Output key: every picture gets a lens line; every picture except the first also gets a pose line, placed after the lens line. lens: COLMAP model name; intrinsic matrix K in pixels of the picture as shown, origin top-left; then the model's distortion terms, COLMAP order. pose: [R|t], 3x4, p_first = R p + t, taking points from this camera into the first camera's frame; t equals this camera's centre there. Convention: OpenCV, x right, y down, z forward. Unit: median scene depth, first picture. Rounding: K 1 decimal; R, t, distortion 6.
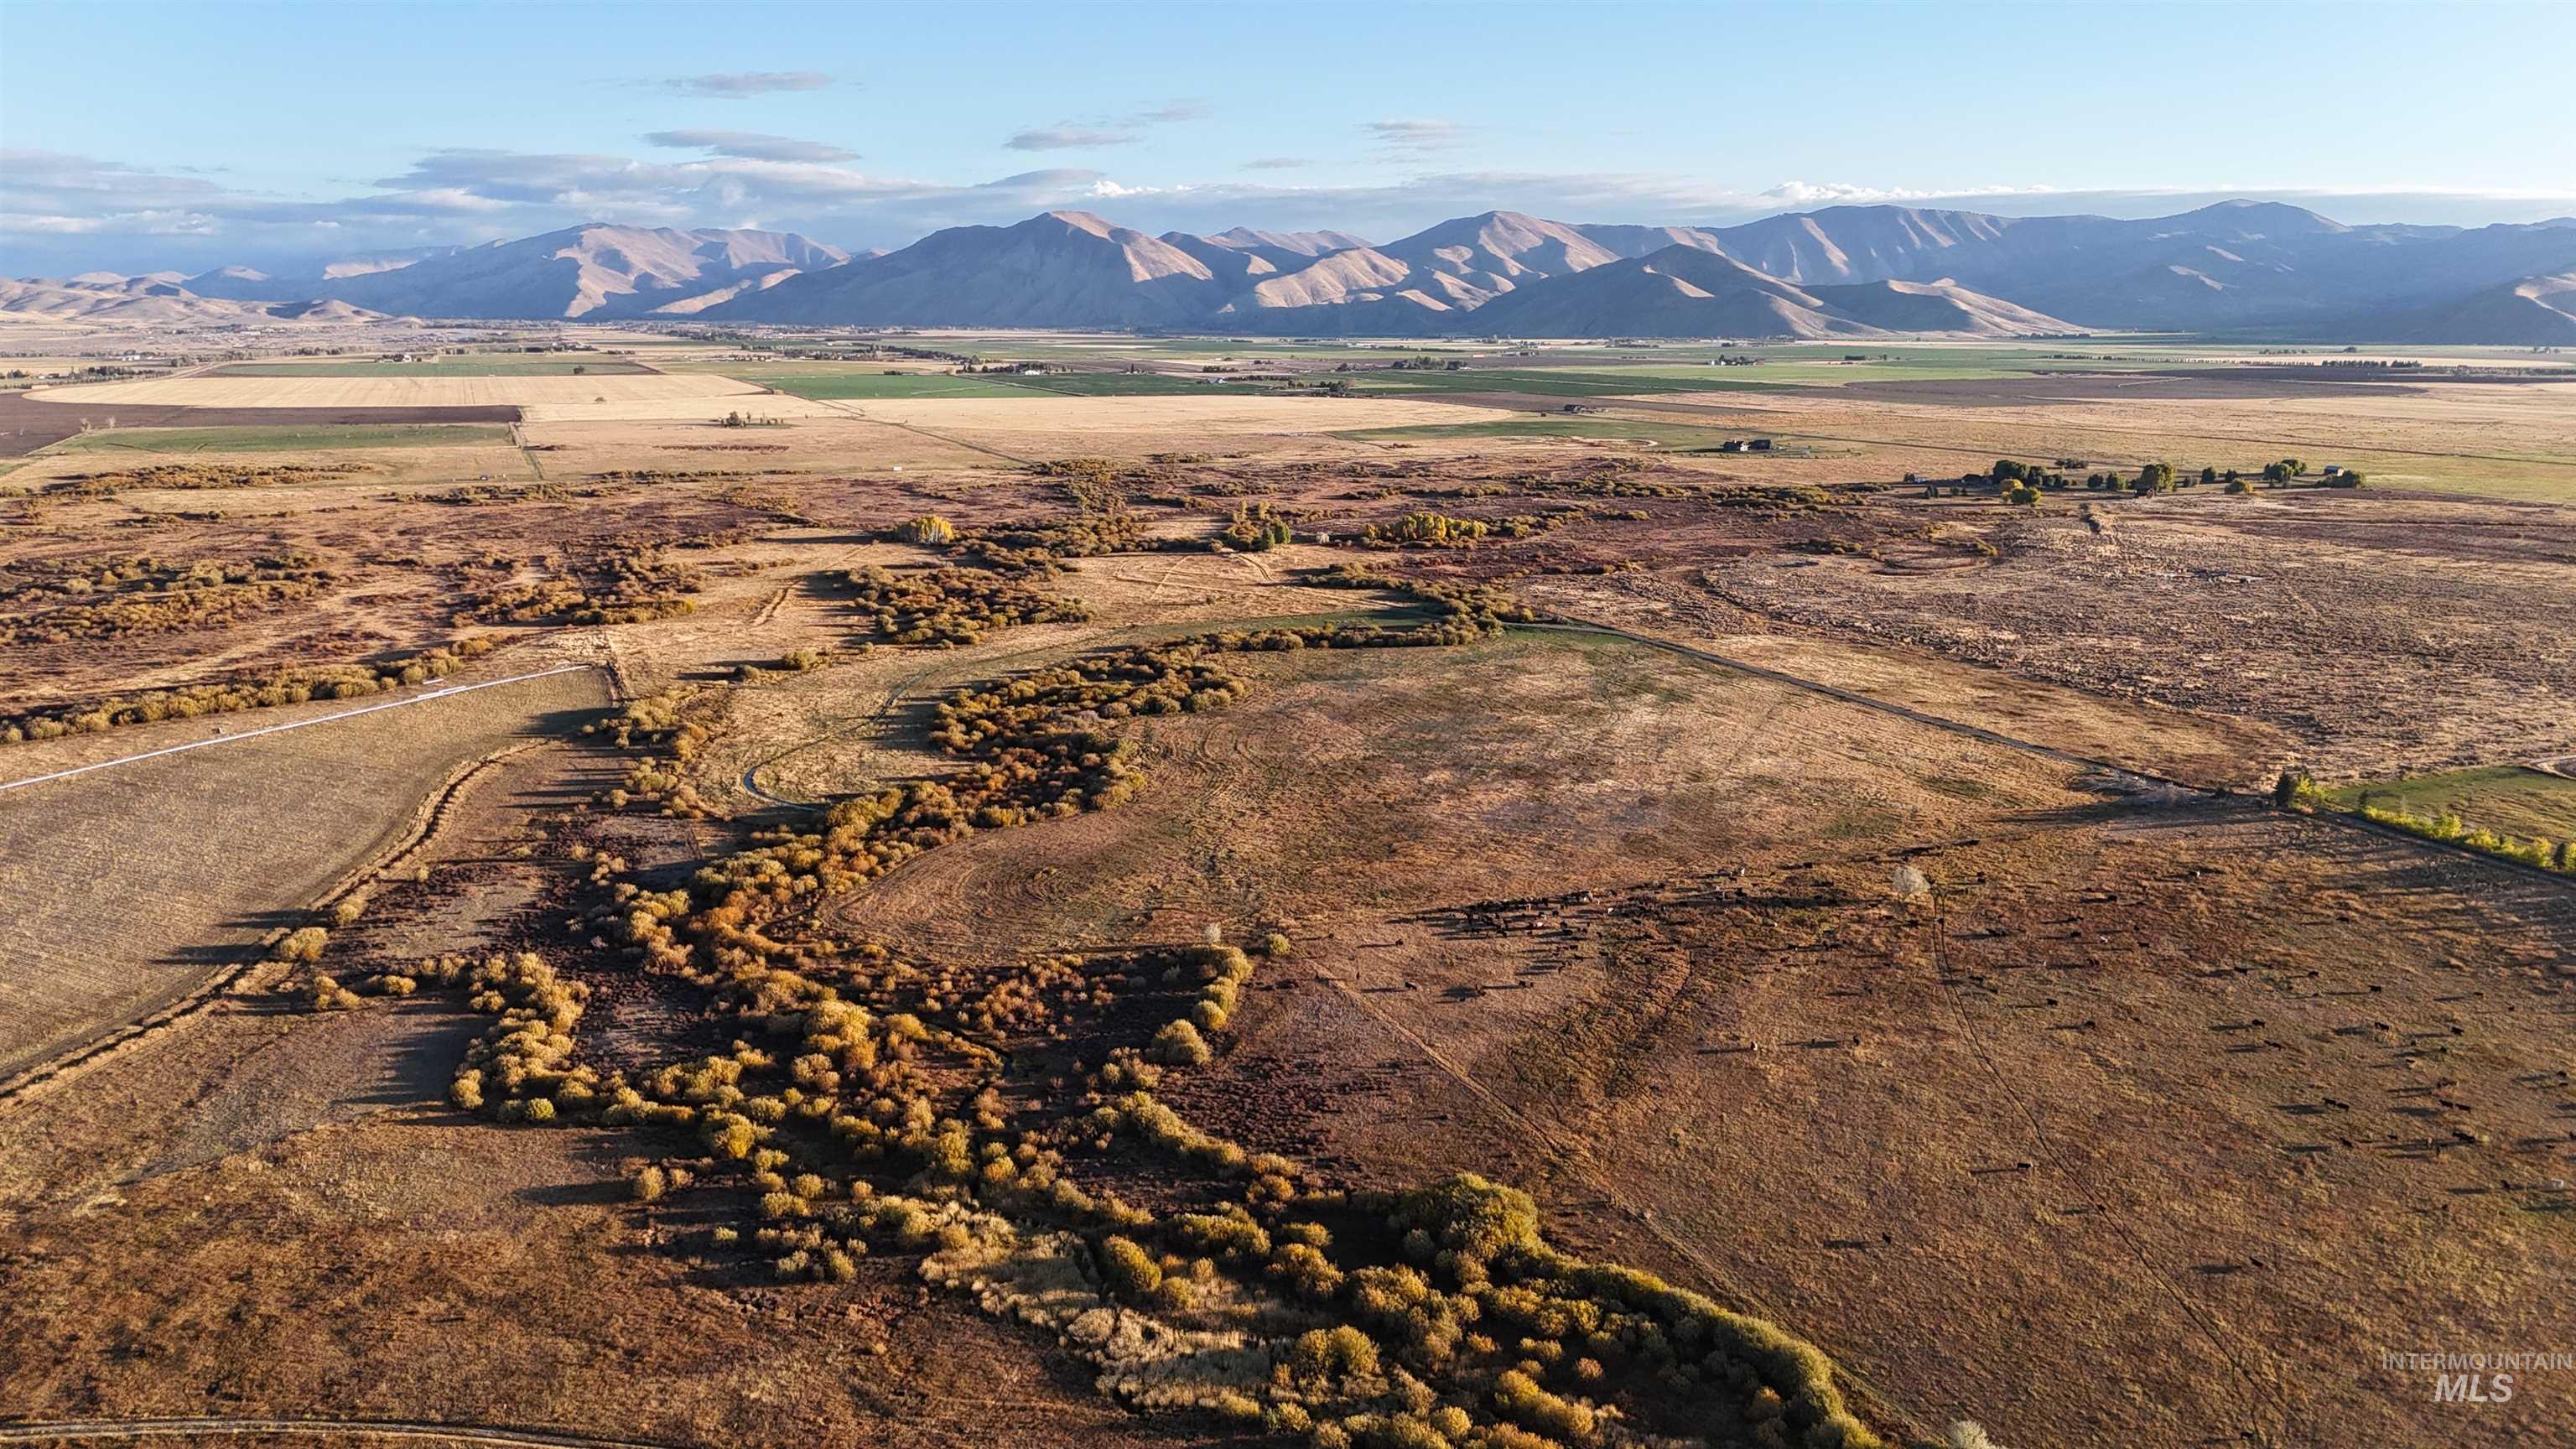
lens RADIAL K [[1876.2, 0, 1282.6], [0, 1876.2, 724.6], [0, 0, 1]] dist [0.086460, -0.088980]
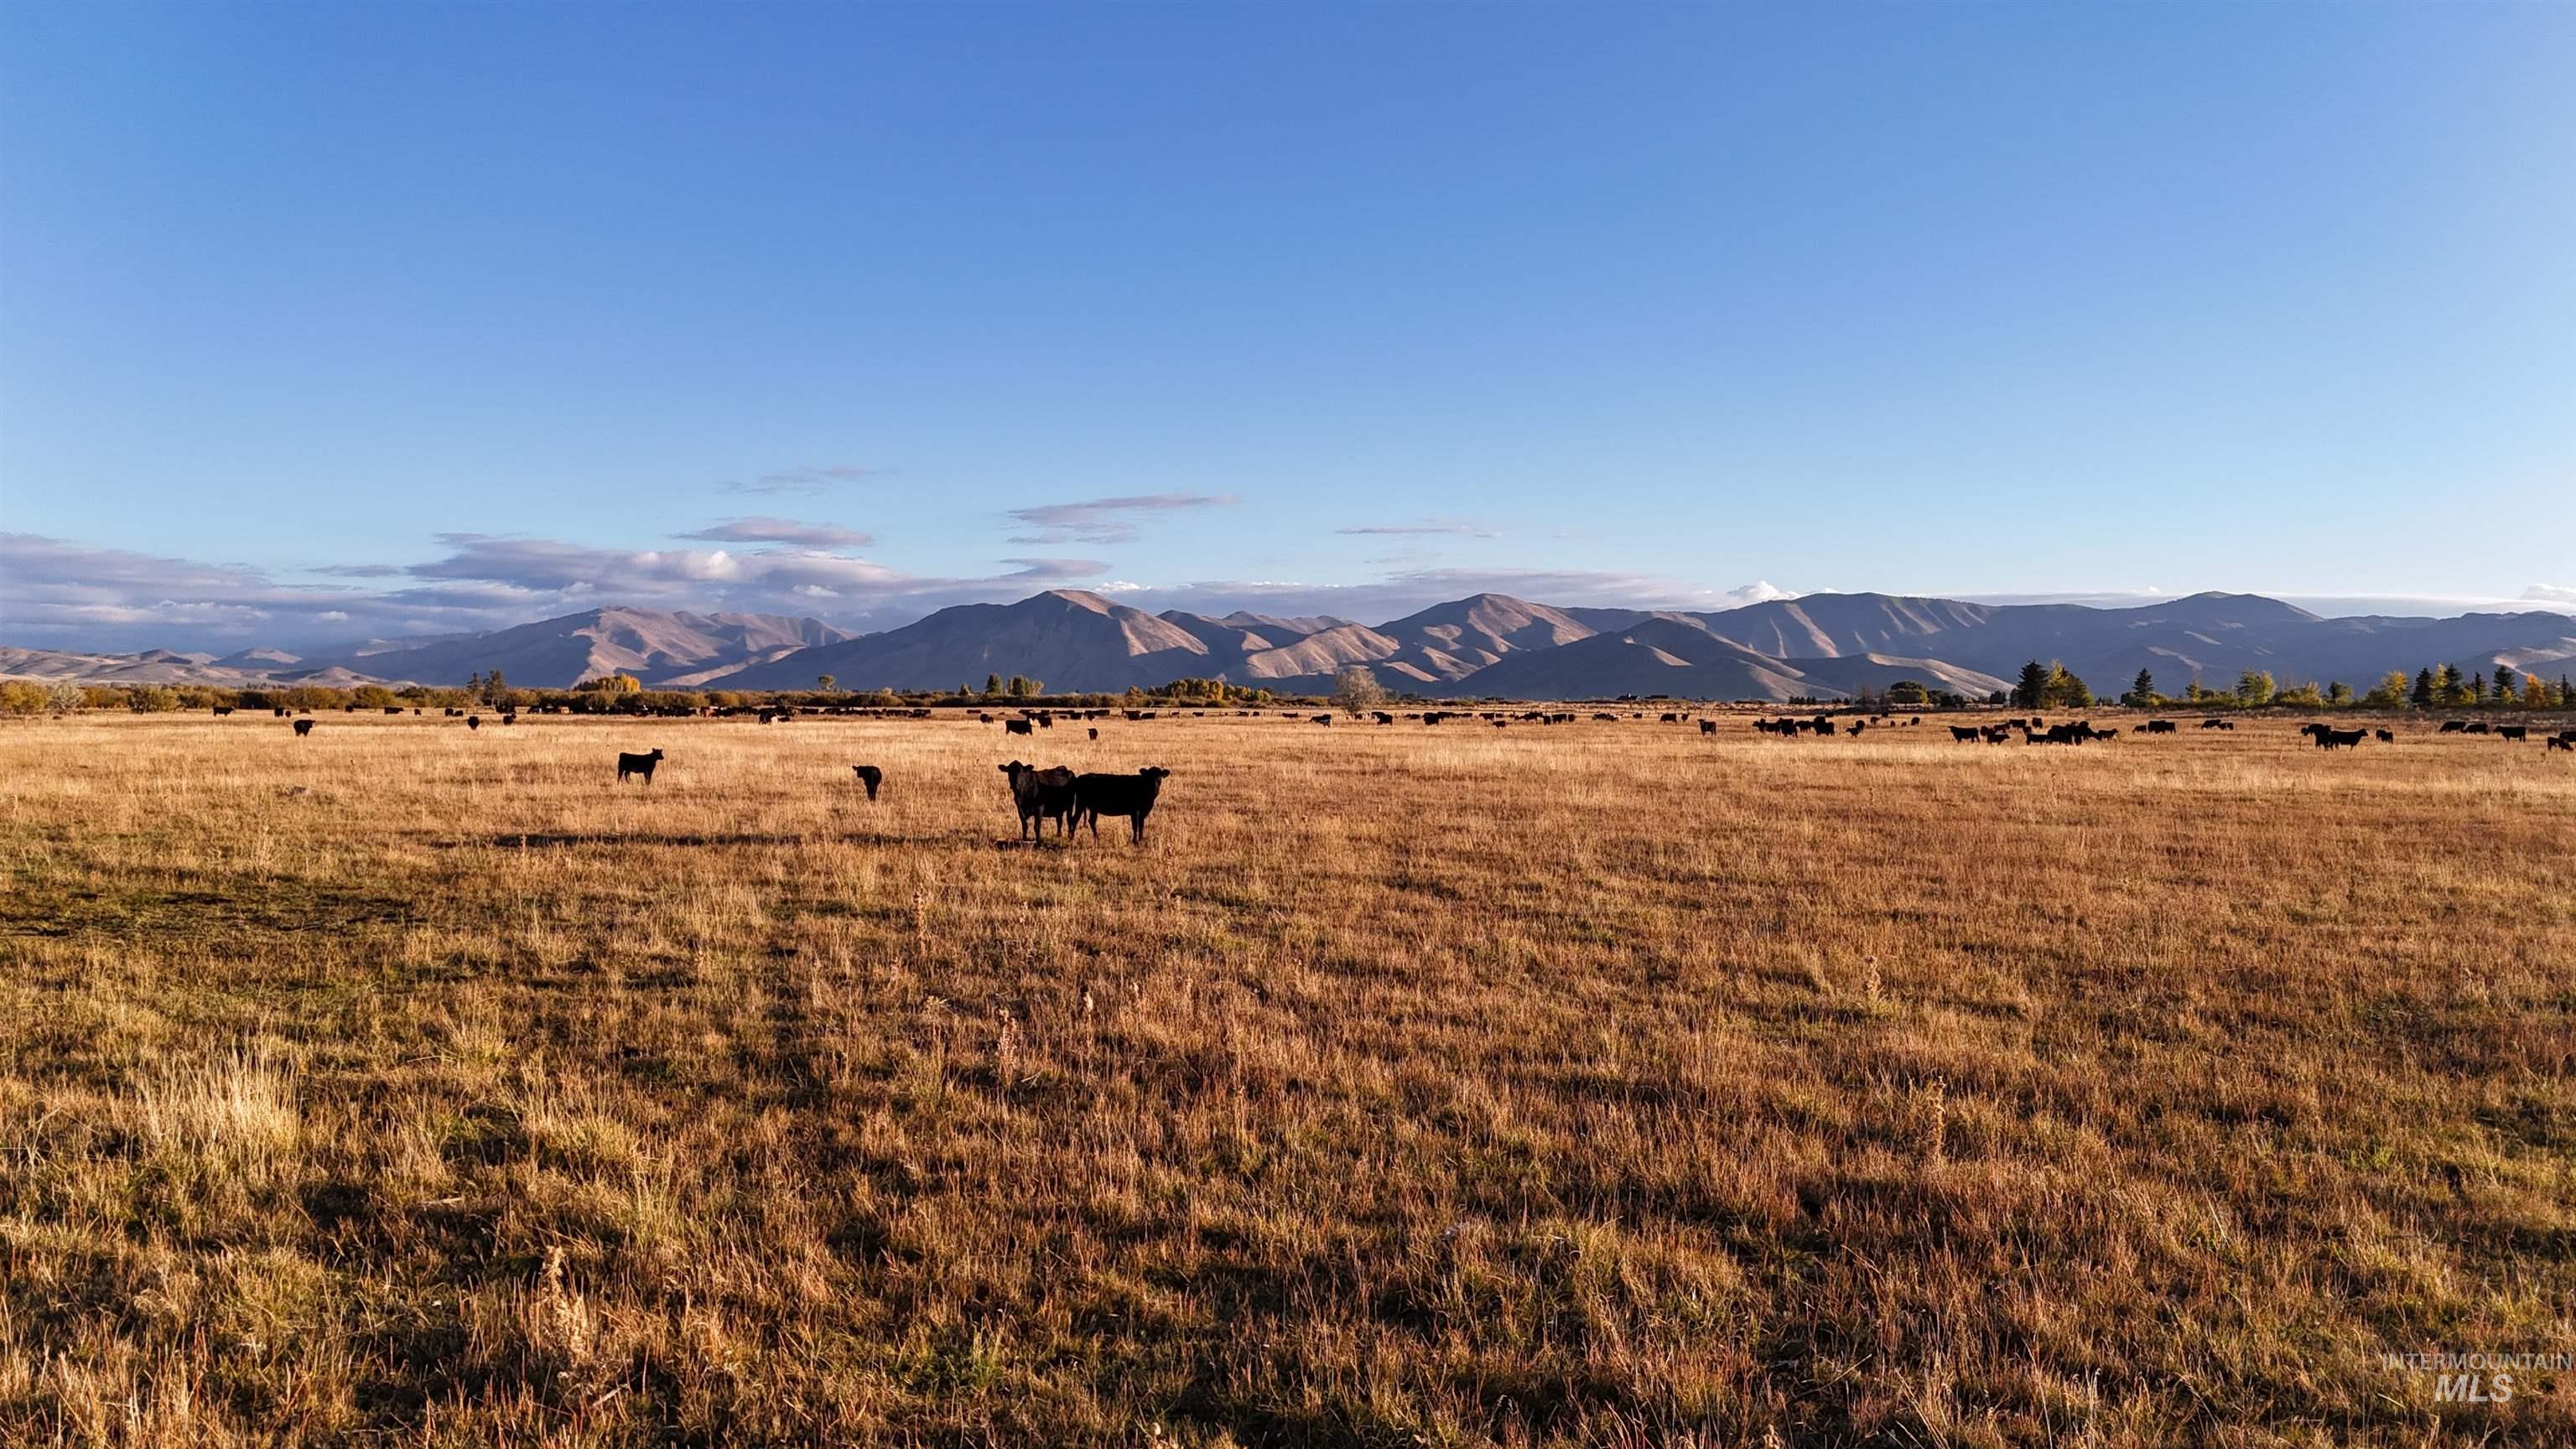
lens RADIAL K [[1876.2, 0, 1282.7], [0, 1876.2, 721.1], [0, 0, 1]] dist [0.086460, -0.088980]
pose [[0.999947, 0.006827, -0.007675, 0.206125], [-0.008259, 0.978607, -0.205574, 0.136282], [0.006108, 0.205627, 0.978611, 0.269547]]
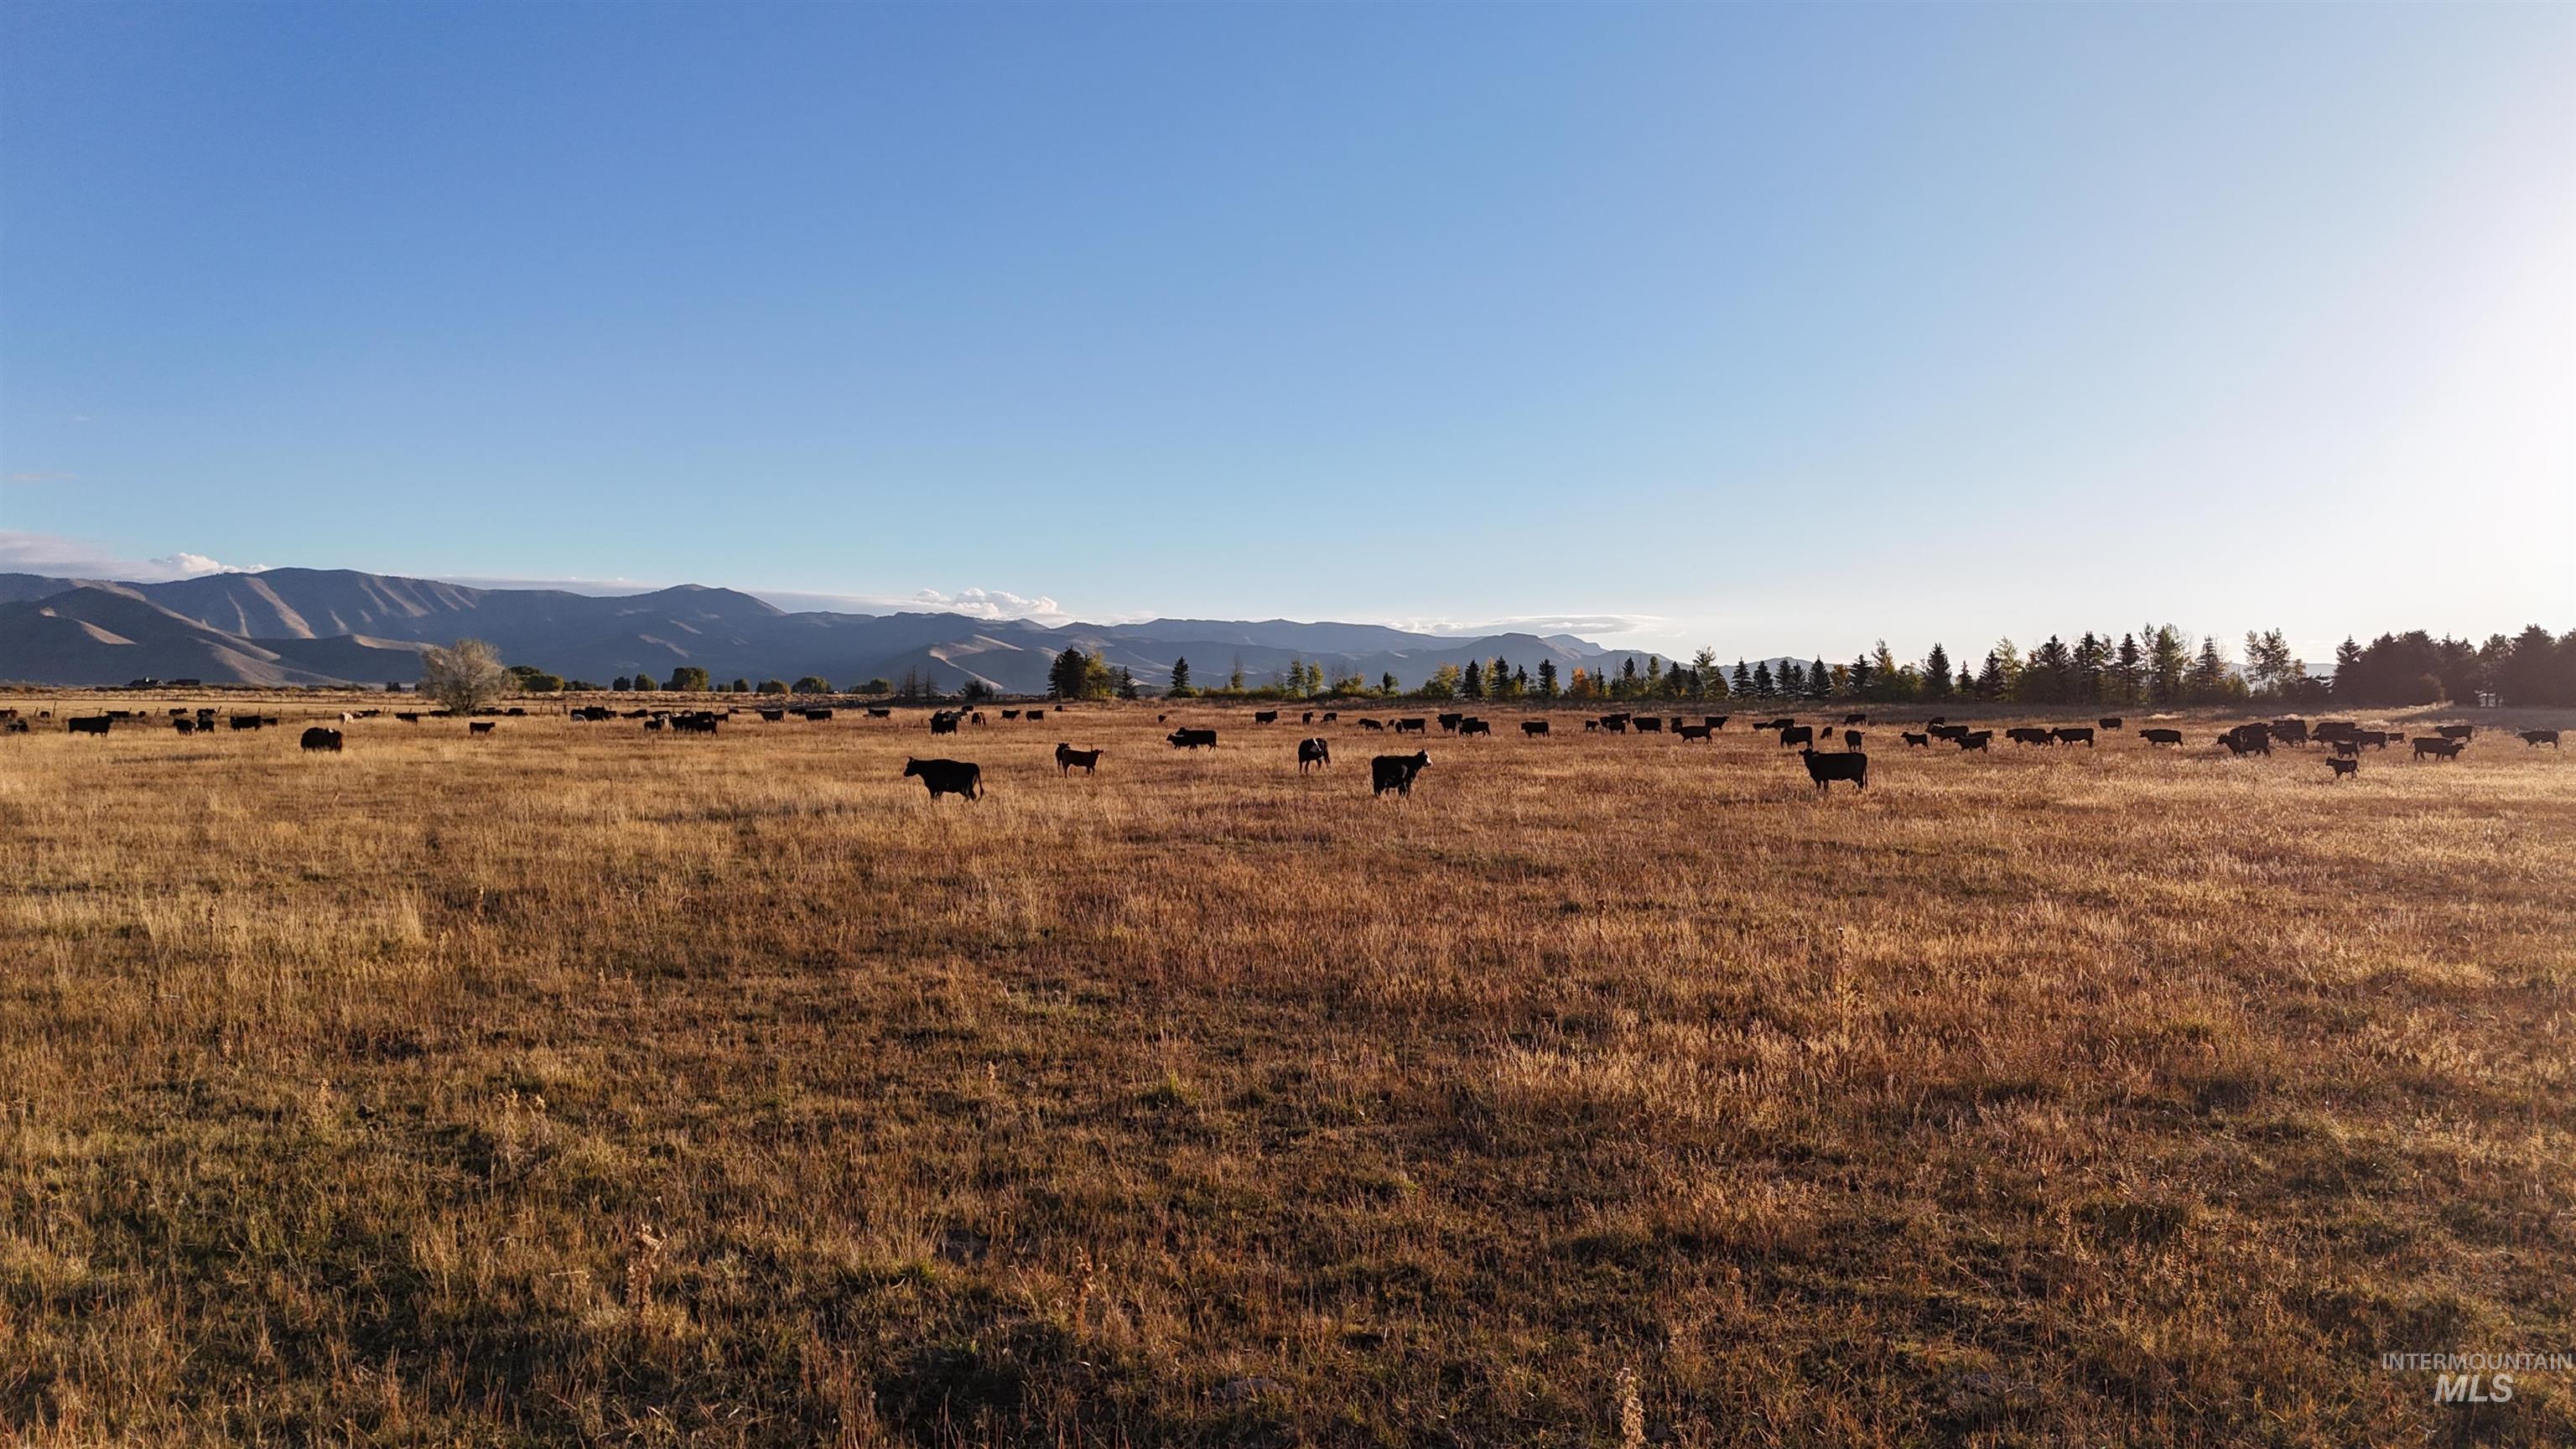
lens RADIAL K [[1876.2, 0, 1284.5], [0, 1876.2, 717.4], [0, 0, 1]] dist [0.086460, -0.088980]
pose [[0.728082, -0.001899, 0.685488, 0.118416], [0.140865, 0.979069, -0.146905, 0.110022], [-0.670861, 0.203520, 0.713110, 0.388775]]
